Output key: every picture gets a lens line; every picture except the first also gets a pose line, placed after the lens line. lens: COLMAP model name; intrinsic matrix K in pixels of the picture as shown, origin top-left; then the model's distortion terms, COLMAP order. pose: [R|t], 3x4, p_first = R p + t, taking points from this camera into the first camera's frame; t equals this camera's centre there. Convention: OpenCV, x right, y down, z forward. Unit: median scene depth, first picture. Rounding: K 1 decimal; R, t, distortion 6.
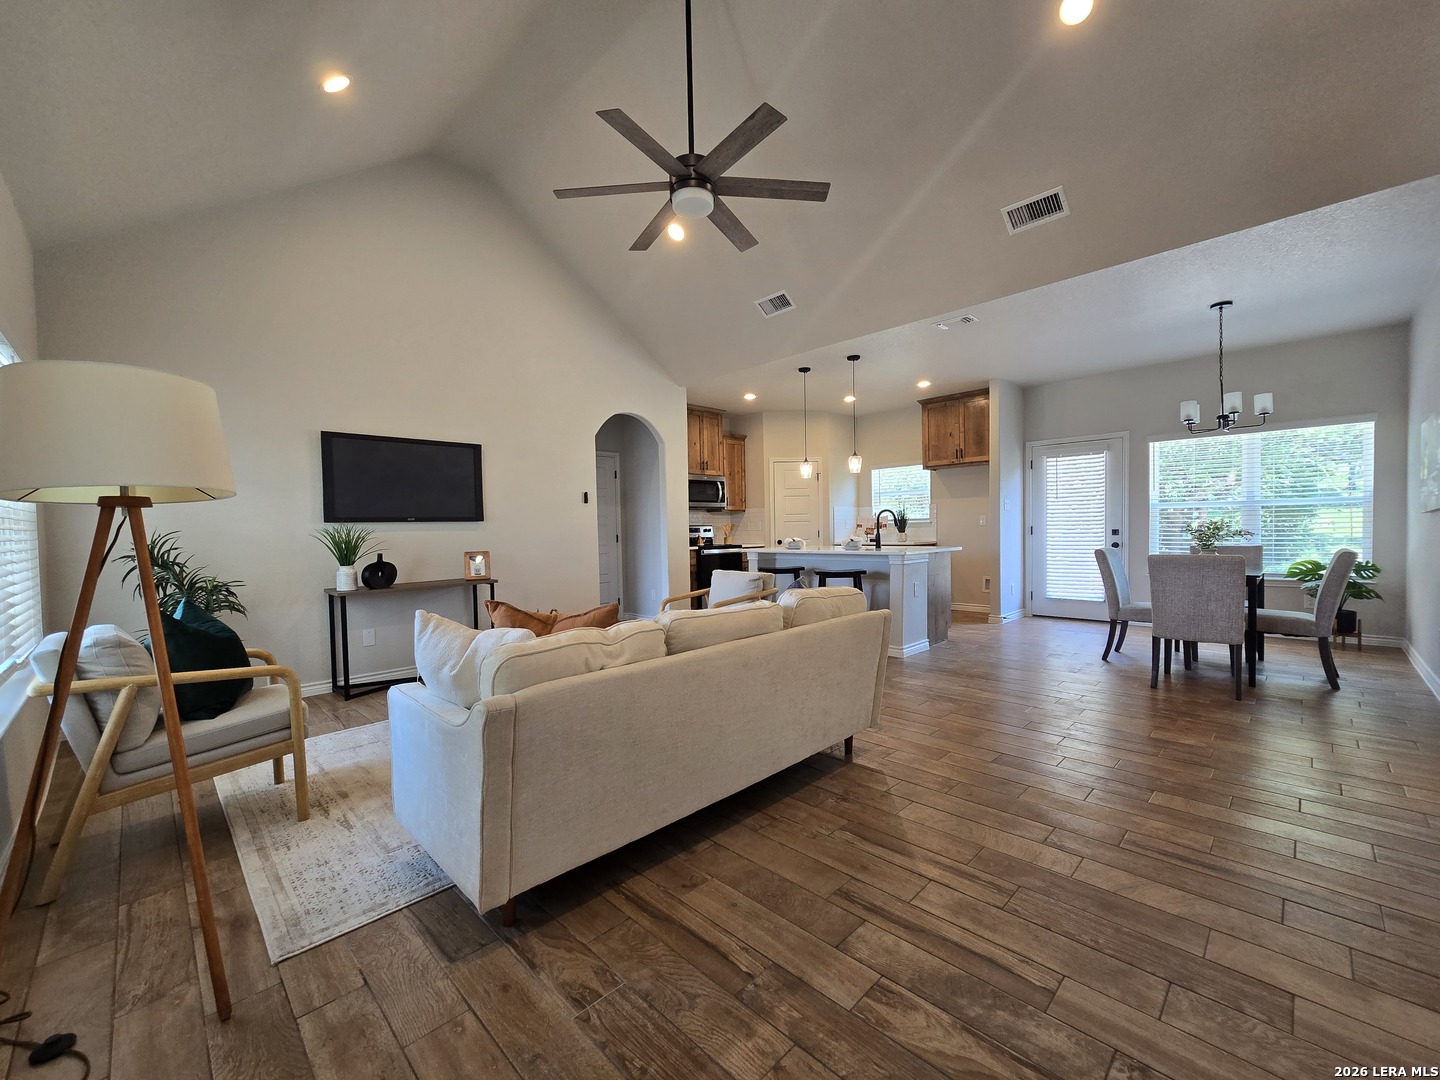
lens RADIAL K [[586.9, 0, 718.9], [0, 586.9, 545.0], [0, 0, 1]] dist [0.003574, -0.000412]
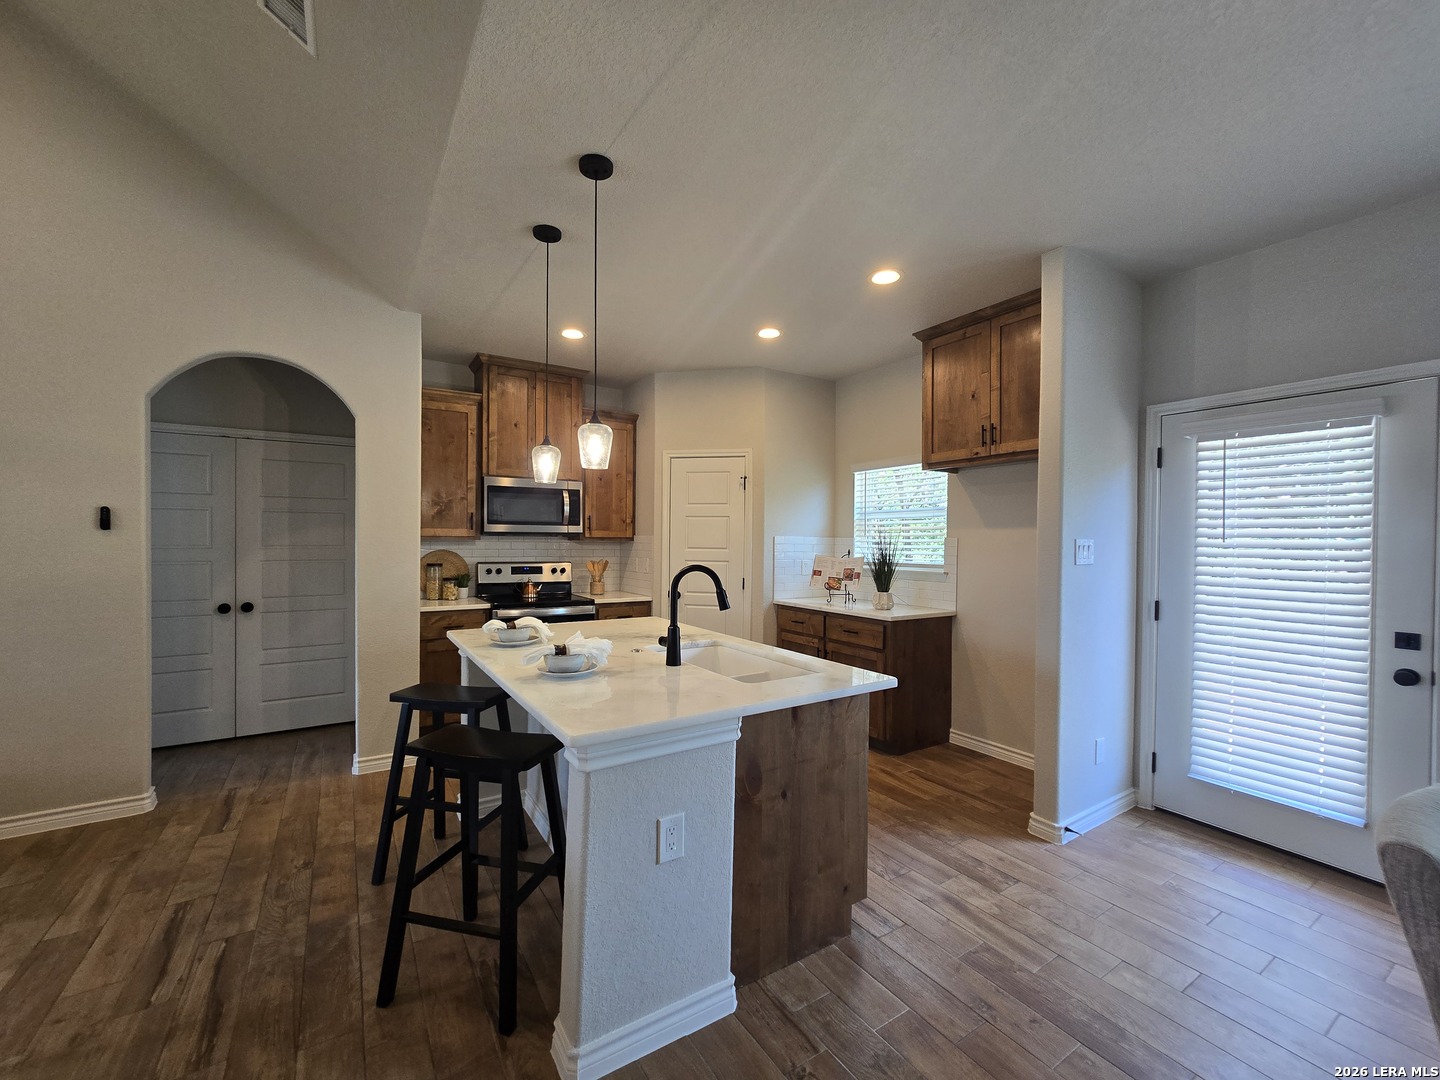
lens RADIAL K [[586.9, 0, 720.3], [0, 586.9, 541.5], [0, 0, 1]] dist [0.003574, -0.000412]
pose [[0.976411, 0.028940, -0.213970, 0.296390], [-0.033326, 0.999301, -0.016917, -0.054503], [0.213331, 0.023649, 0.976694, 0.486448]]
